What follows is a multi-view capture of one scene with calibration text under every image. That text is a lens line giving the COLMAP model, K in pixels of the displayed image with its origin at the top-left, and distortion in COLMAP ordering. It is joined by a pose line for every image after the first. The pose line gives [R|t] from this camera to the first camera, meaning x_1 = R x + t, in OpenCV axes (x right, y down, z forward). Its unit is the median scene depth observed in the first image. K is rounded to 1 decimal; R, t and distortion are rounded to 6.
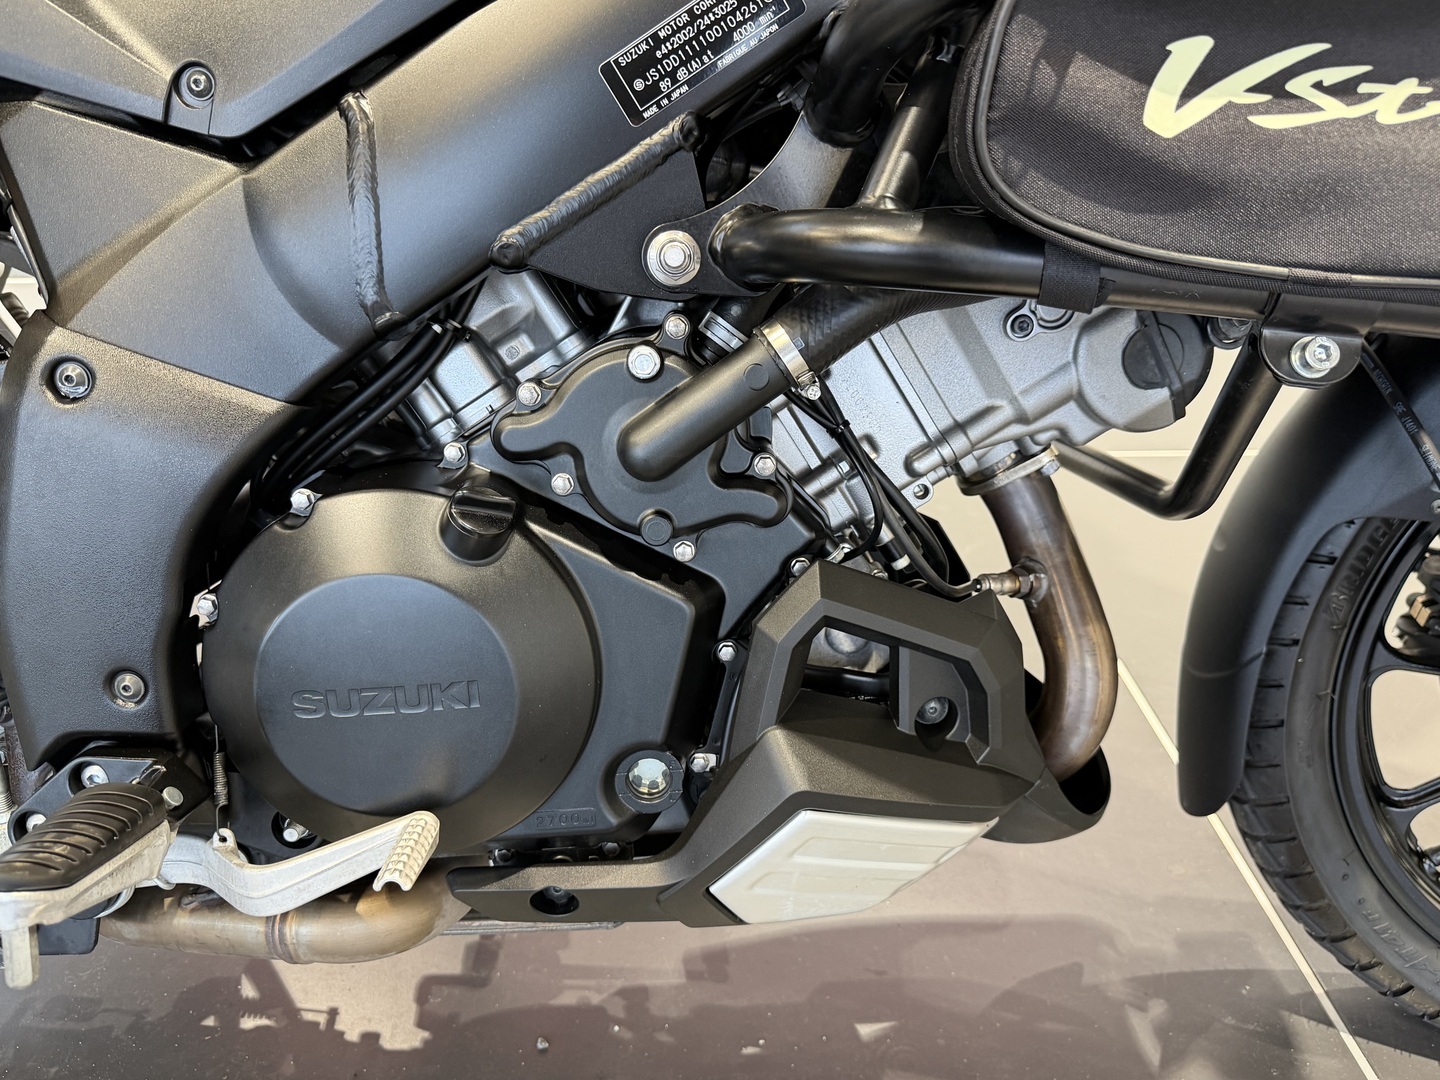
lens RADIAL K [[1072.5, 0, 714.1], [0, 1072.5, 542.9], [0, 0, 1]] dist [0.083983, -0.123949]
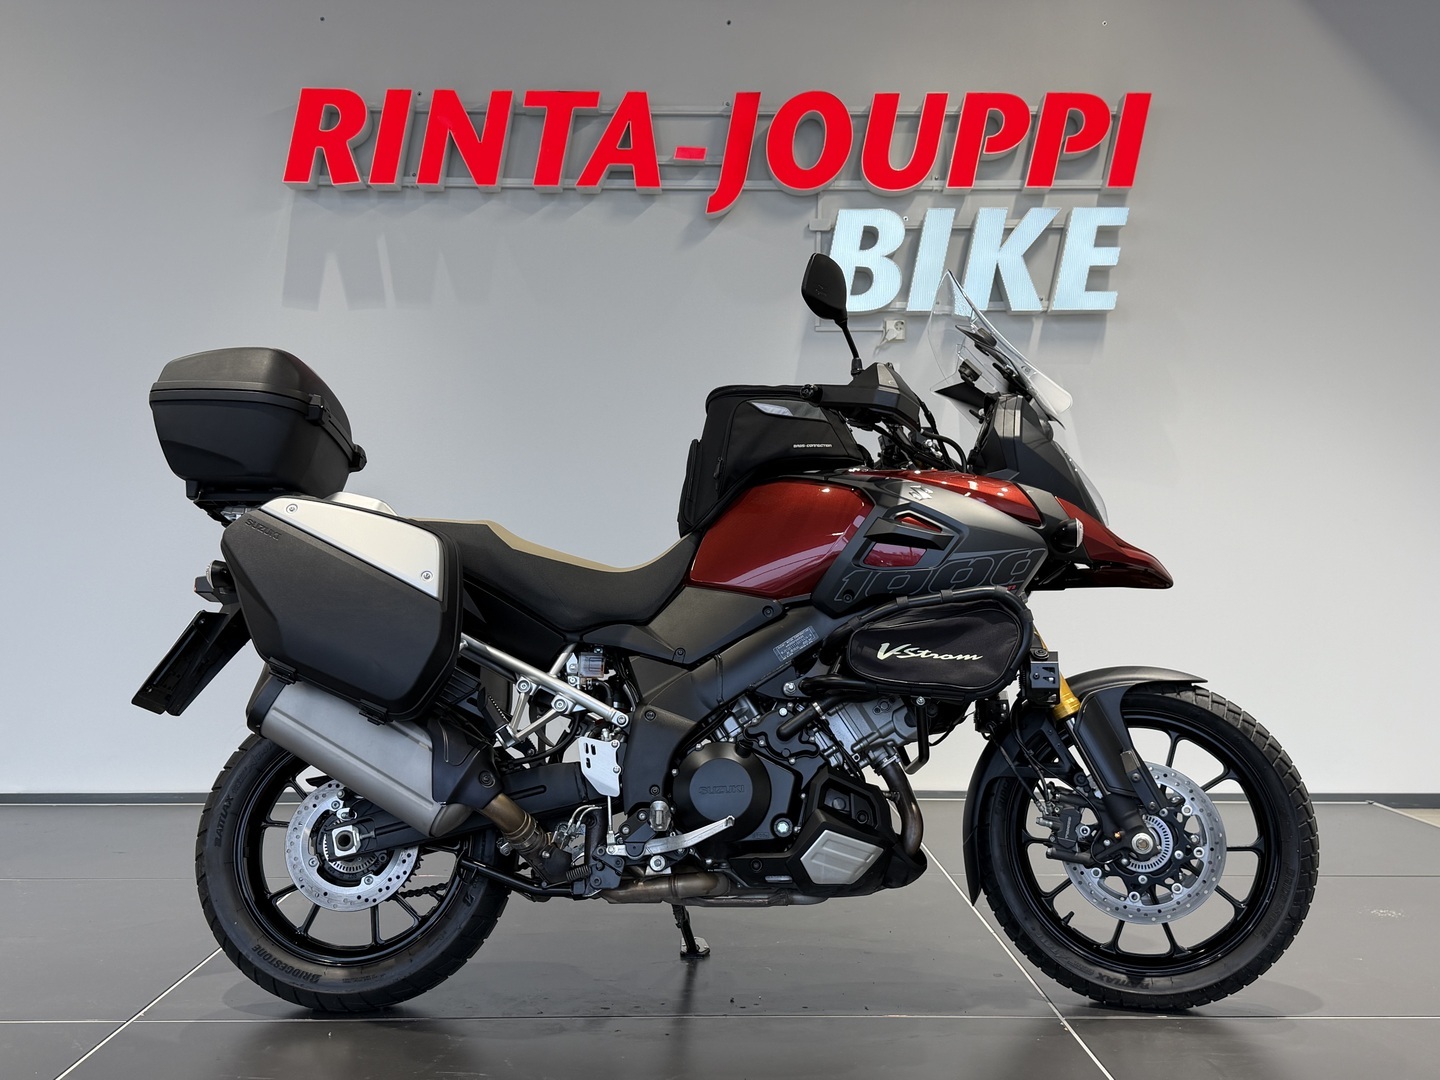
lens RADIAL K [[1386.1, 0, 720.0], [0, 1386.1, 540.0], [0, 0, 1]] dist [0.112599, -0.002604]
pose [[0.999970, 0.000526, -0.007685, -0.258590], [-0.004203, 0.873318, -0.487133, 1.805355], [0.006455, 0.487151, 0.873294, -3.888826]]
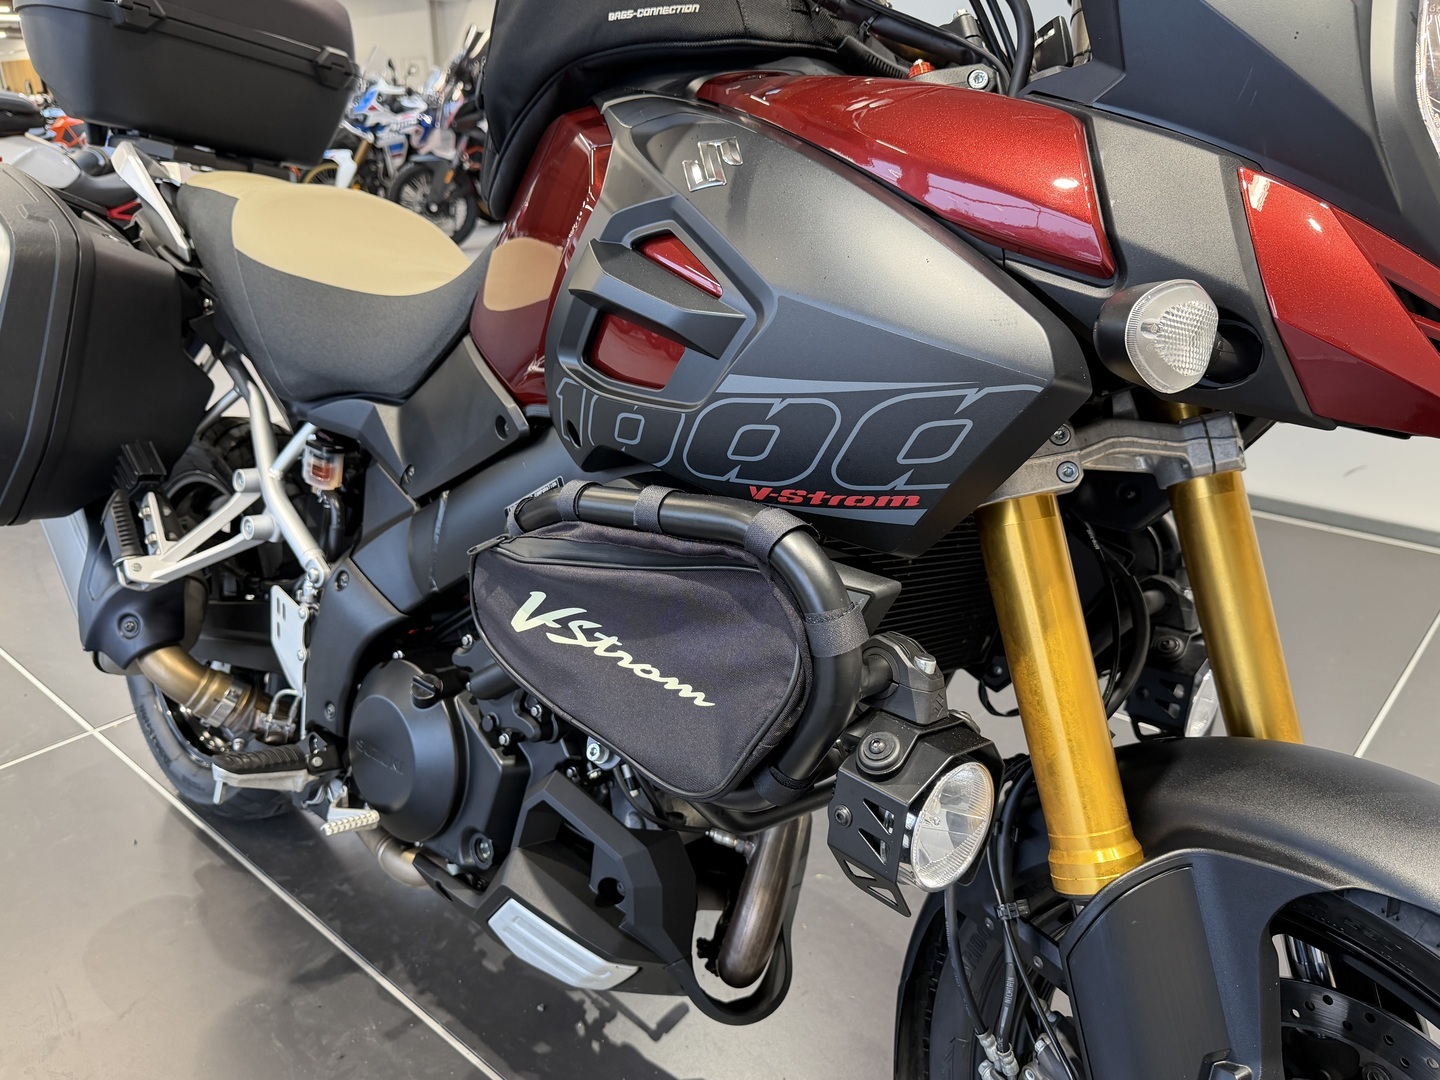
lens RADIAL K [[1072.5, 0, 714.1], [0, 1072.5, 542.9], [0, 0, 1]] dist [0.083983, -0.123949]
pose [[0.733369, 0.239406, -0.636282, 1.431976], [-0.299430, 0.954018, 0.013837, -0.480347], [0.610337, 0.180374, 0.771332, -0.344716]]
